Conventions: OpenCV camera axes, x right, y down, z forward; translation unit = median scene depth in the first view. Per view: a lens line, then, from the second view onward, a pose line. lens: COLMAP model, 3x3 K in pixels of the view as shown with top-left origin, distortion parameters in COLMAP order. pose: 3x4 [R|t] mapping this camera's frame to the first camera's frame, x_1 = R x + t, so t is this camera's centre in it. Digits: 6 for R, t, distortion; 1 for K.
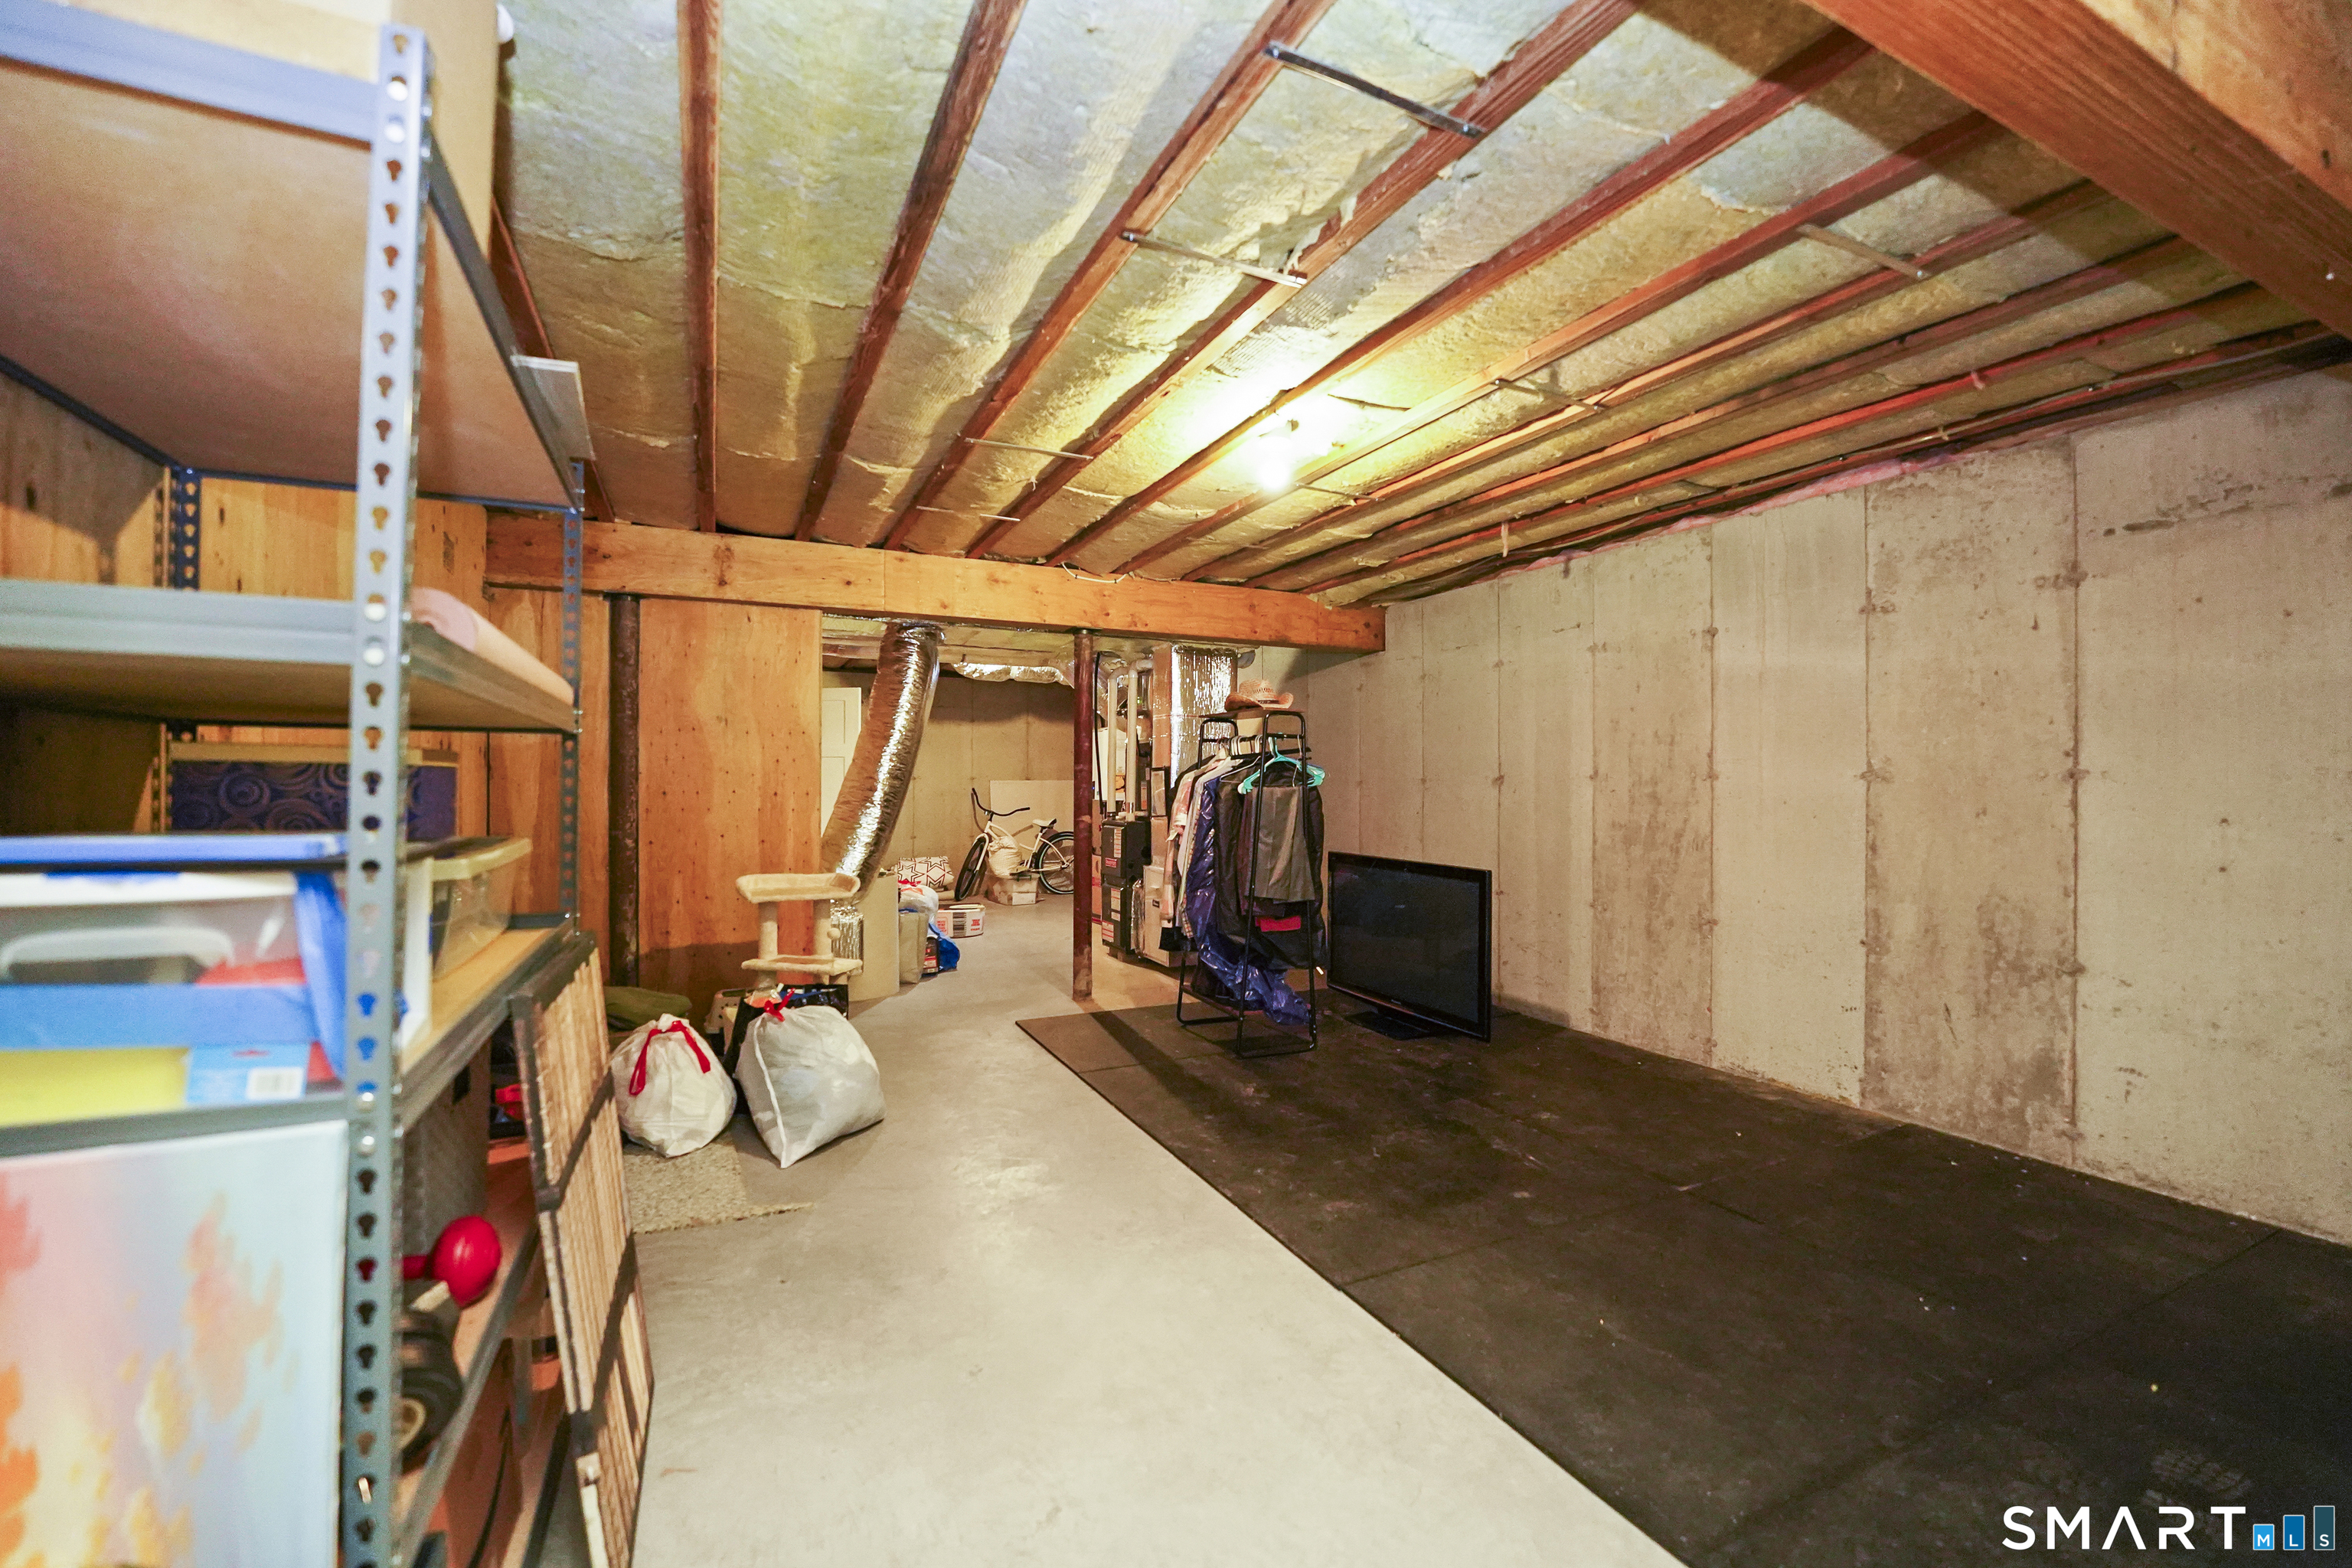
lens RADIAL K [[967.5, 0, 1176.0], [0, 967.5, 784.0], [0, 0, 1]] dist [-0.018430, 0.000237]
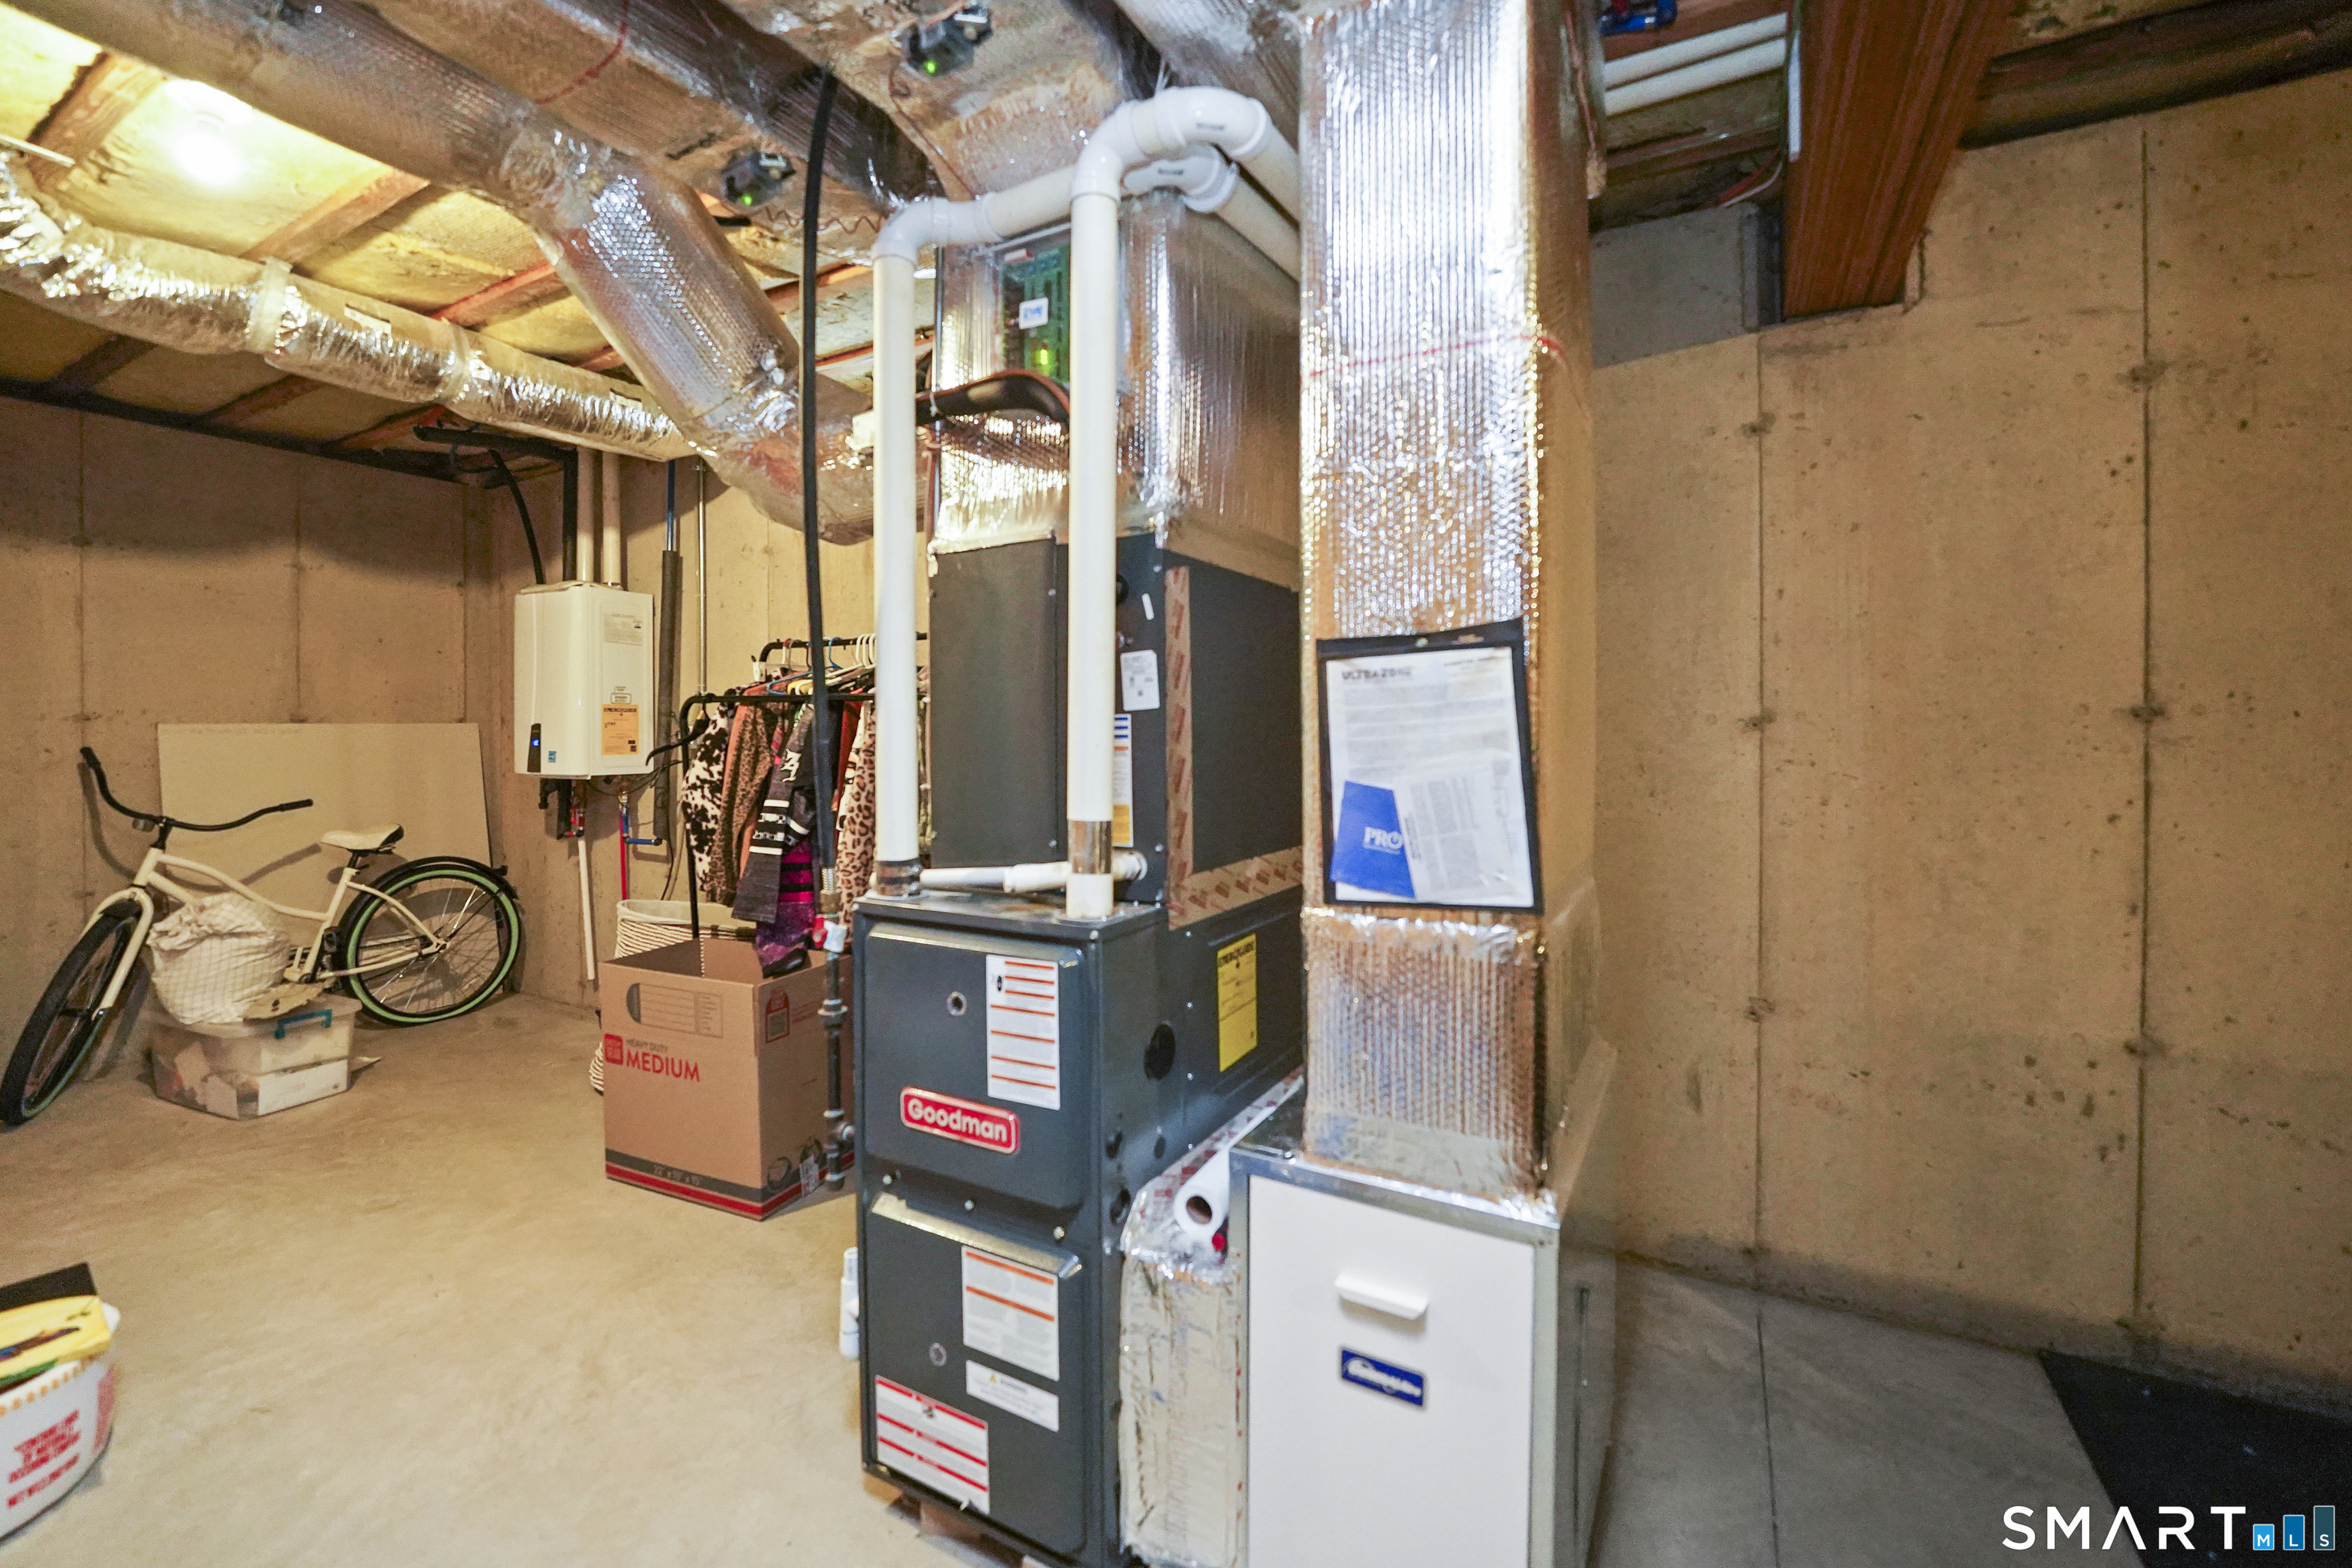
lens RADIAL K [[992.2, 0, 1171.3], [0, 992.2, 725.1], [0, 0, 1]] dist [-0.020277, -0.000021]
pose [[0.816561, -0.005822, 0.577230, -0.103328], [0.006441, 0.999979, 0.000975, -0.001028], [-0.577223, 0.002921, 0.816581, 0.543215]]
